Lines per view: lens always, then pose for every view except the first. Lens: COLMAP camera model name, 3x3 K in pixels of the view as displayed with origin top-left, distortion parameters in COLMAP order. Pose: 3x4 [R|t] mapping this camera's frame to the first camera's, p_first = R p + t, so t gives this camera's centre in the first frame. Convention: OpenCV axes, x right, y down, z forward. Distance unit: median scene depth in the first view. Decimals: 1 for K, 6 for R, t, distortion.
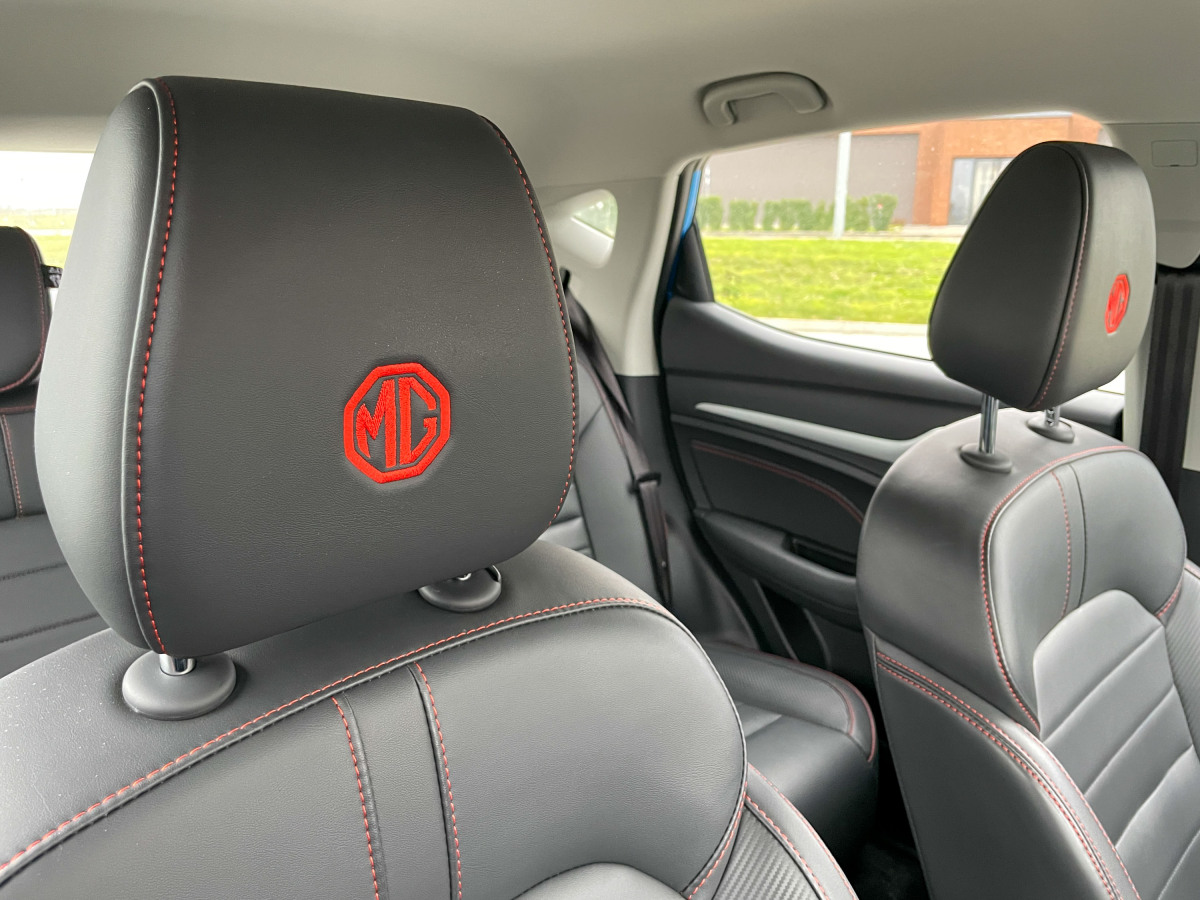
lens RADIAL K [[916.6, 0, 603.8], [0, 916.6, 445.0], [0, 0, 1]] dist [0.067684, -0.117667]
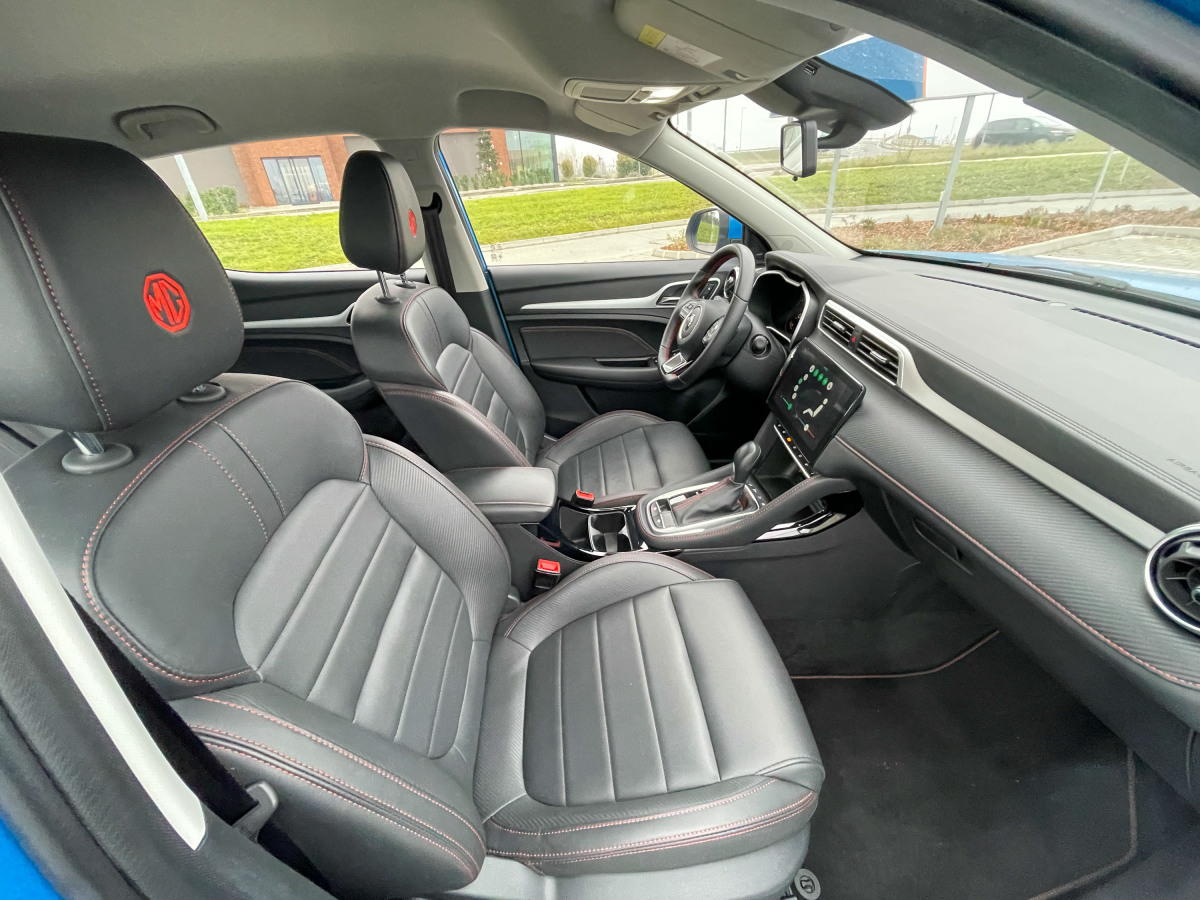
lens RADIAL K [[484.8, 0, 596.8], [0, 484.8, 455.9], [0, 0, 1]] dist [-0.014919, 0.006546]
pose [[0.634067, -0.427803, 0.644161, -0.196884], [0.250813, 0.901768, 0.352004, 0.066974], [-0.731472, -0.061630, 0.679080, -0.236097]]
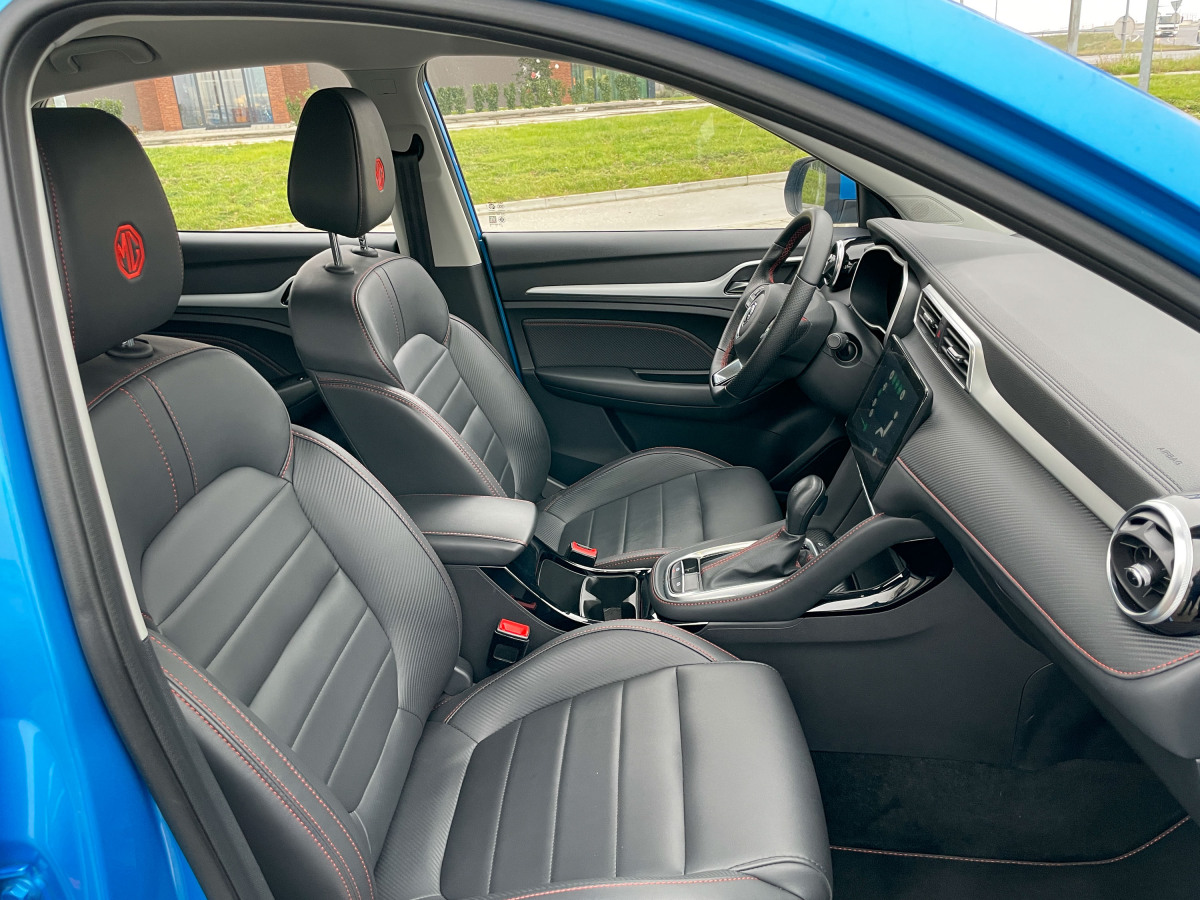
lens RADIAL K [[916.6, 0, 603.8], [0, 916.6, 445.0], [0, 0, 1]] dist [0.067684, -0.117667]
pose [[0.725280, -0.290636, 0.624099, -0.396591], [0.227139, 0.956781, 0.181598, 0.120856], [-0.649905, 0.010047, 0.759949, -0.639535]]
